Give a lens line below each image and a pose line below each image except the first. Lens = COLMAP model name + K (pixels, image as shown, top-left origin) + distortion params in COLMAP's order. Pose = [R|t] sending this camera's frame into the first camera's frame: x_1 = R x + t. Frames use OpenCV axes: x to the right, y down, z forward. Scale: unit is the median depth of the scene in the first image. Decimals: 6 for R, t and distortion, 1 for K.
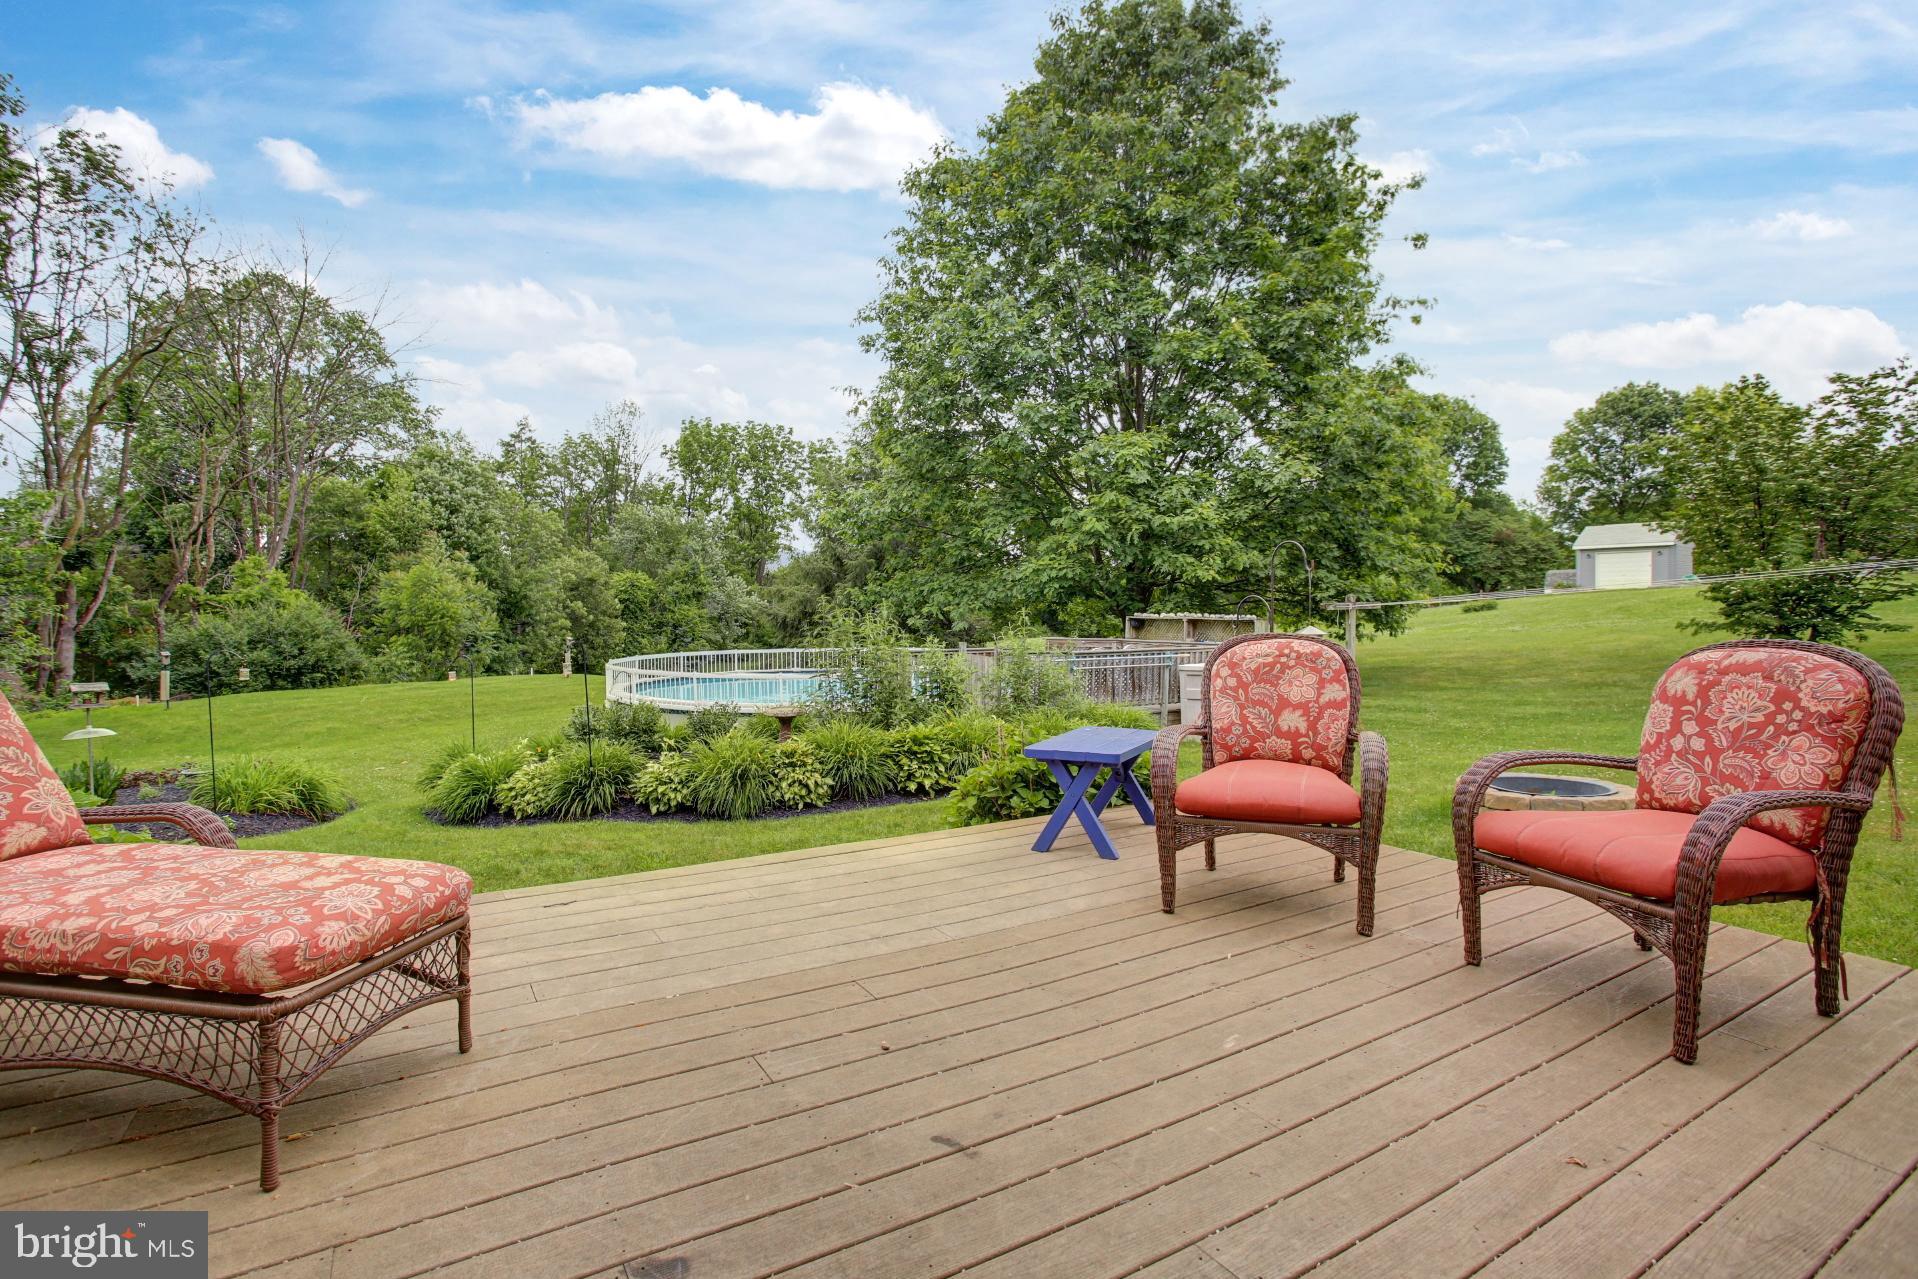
lens RADIAL K [[932.9, 0, 928.6], [0, 932.9, 629.7], [0, 0, 1]] dist [-0.068413, 0.026854]
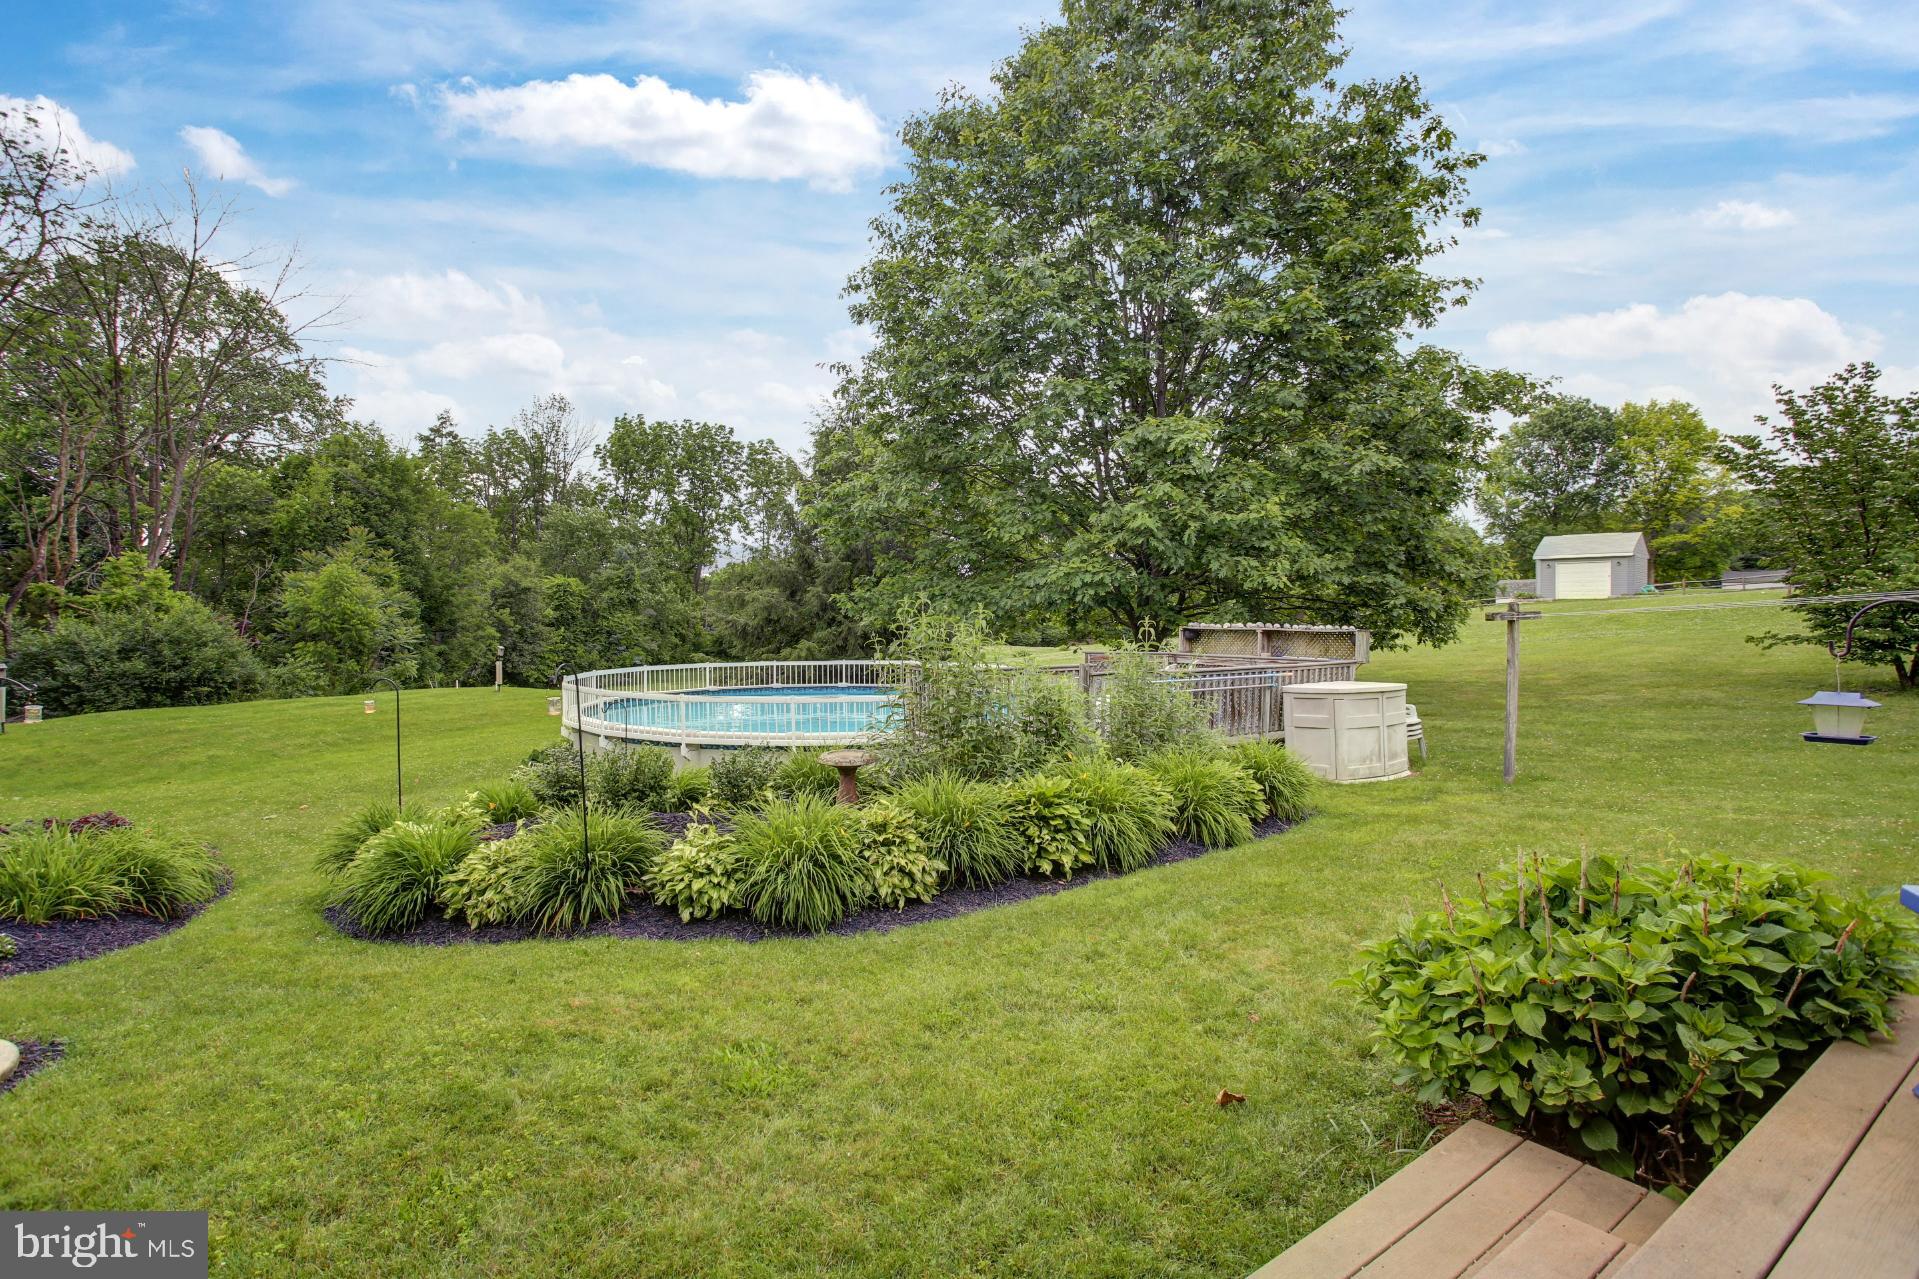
lens RADIAL K [[933.4, 0, 935.3], [0, 933.4, 632.6], [0, 0, 1]] dist [-0.068413, 0.026854]
pose [[0.996712, 0.002954, 0.080971, -0.062436], [-0.002596, 0.999986, -0.004521, -0.002825], [-0.080983, 0.004296, 0.996706, 0.115718]]
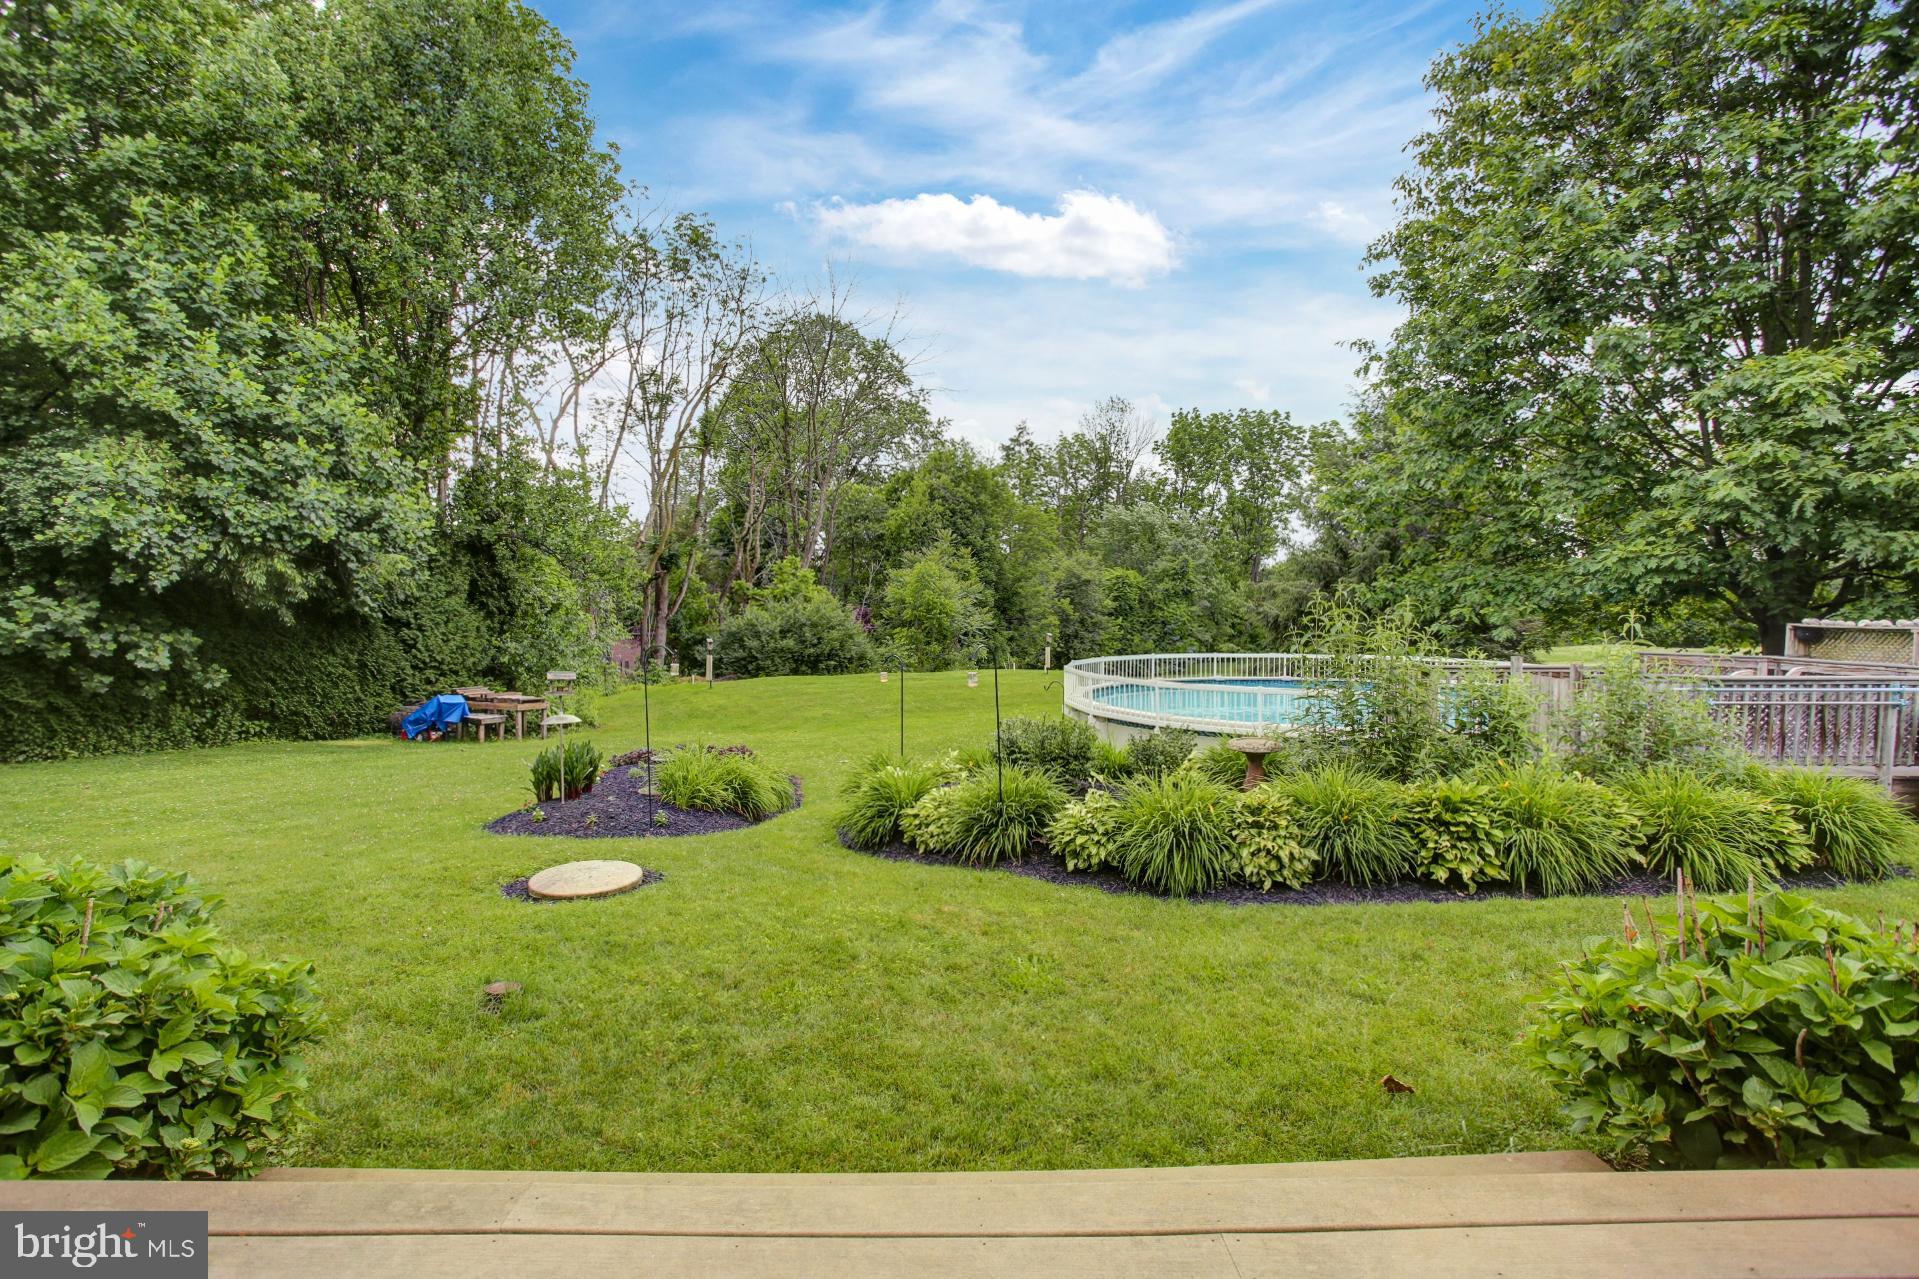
lens RADIAL K [[933.4, 0, 940.5], [0, 933.4, 637.7], [0, 0, 1]] dist [-0.068413, 0.026854]
pose [[0.874389, 0.023789, -0.484642, -0.006854], [-0.017762, 0.999697, 0.017024, -0.002909], [0.484900, -0.006277, 0.874547, 0.096177]]
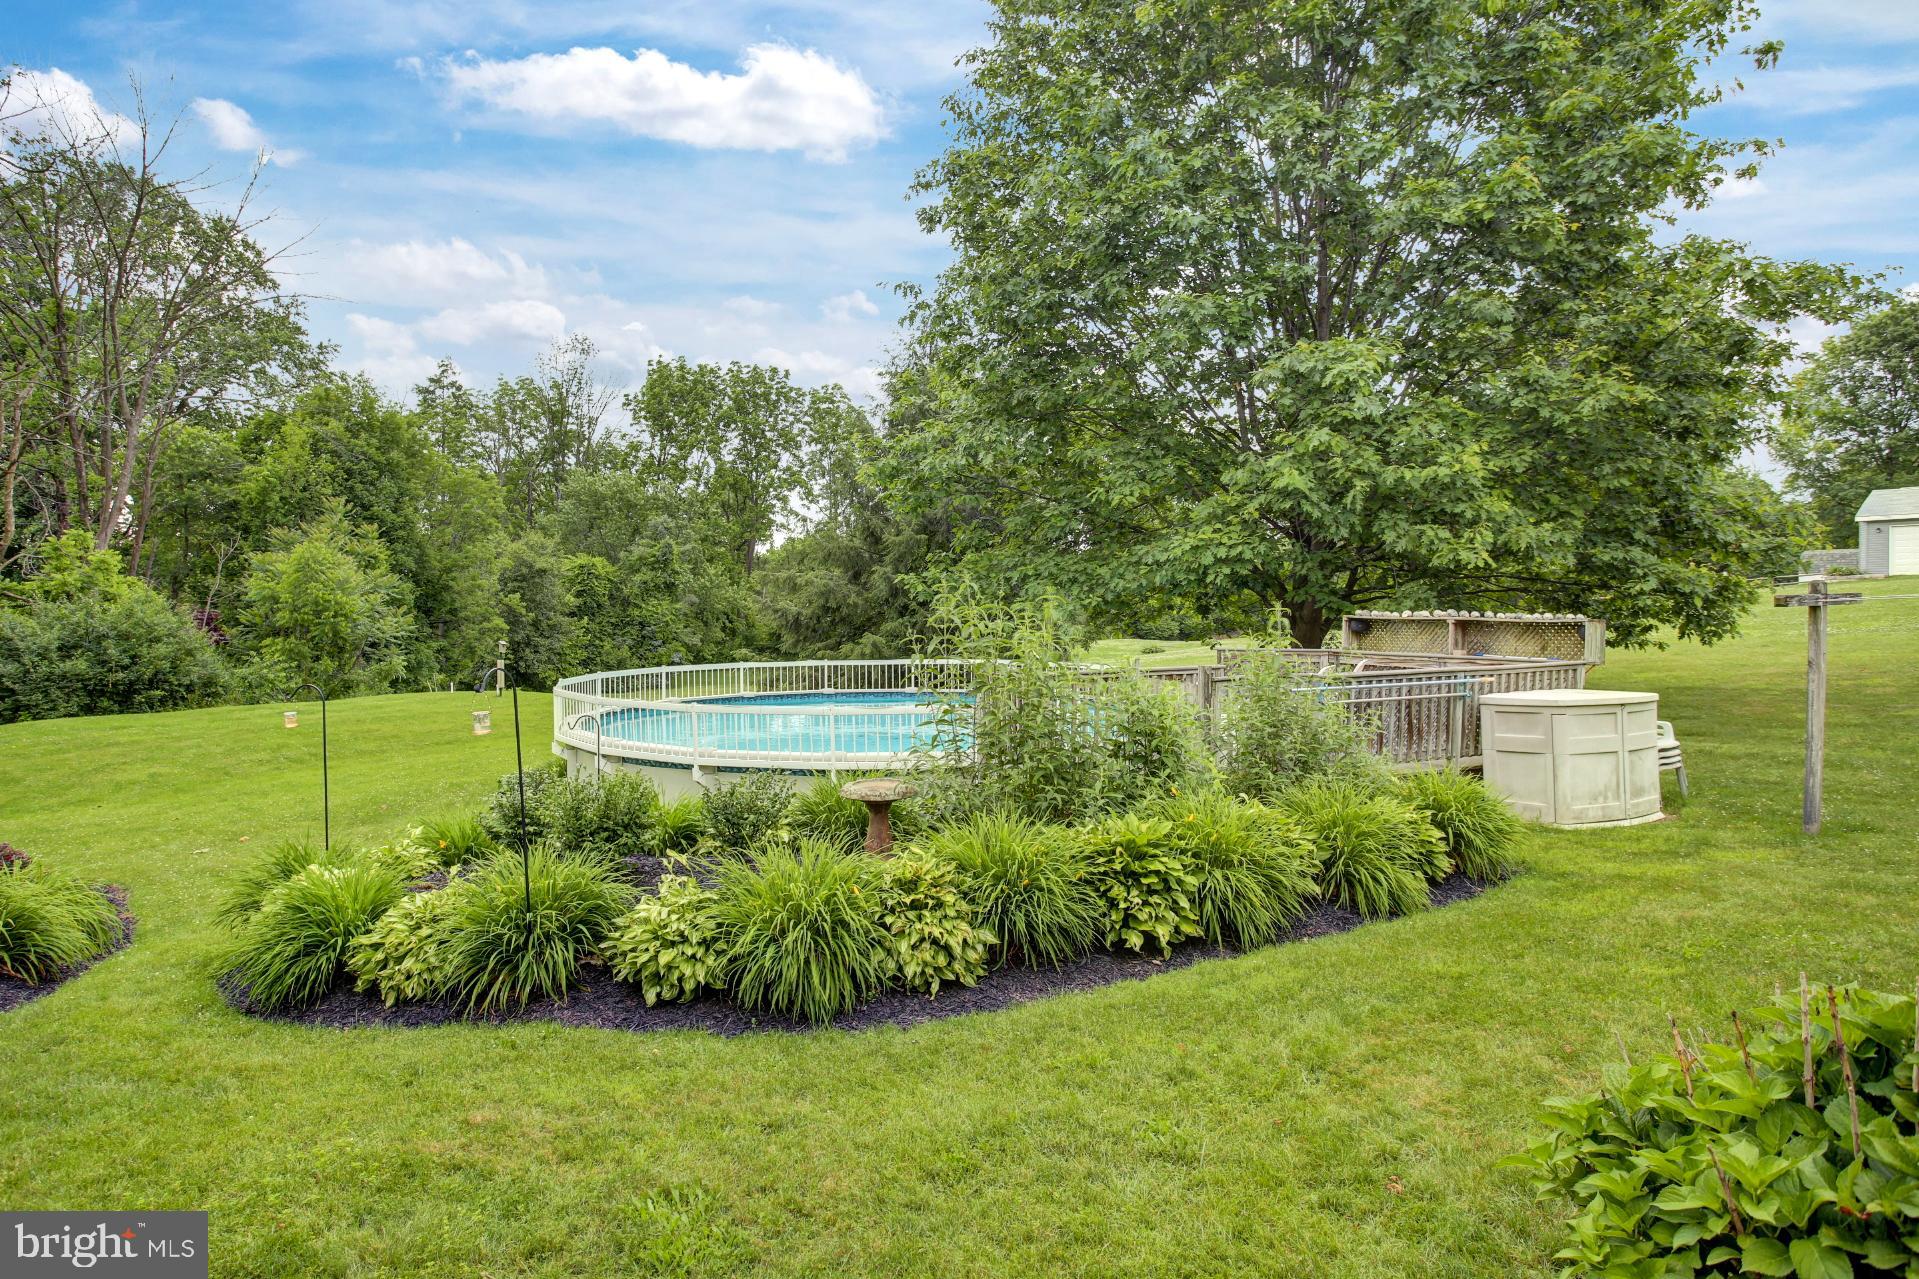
lens RADIAL K [[1161.7, 0, 930.1], [0, 1161.7, 627.2], [0, 0, 1]] dist [-0.052459, 0.038661]
pose [[0.999823, 0.000940, -0.018804, -0.047457], [-0.000953, 0.999999, -0.000654, -0.003665], [0.018803, 0.000672, 0.999823, 0.132114]]
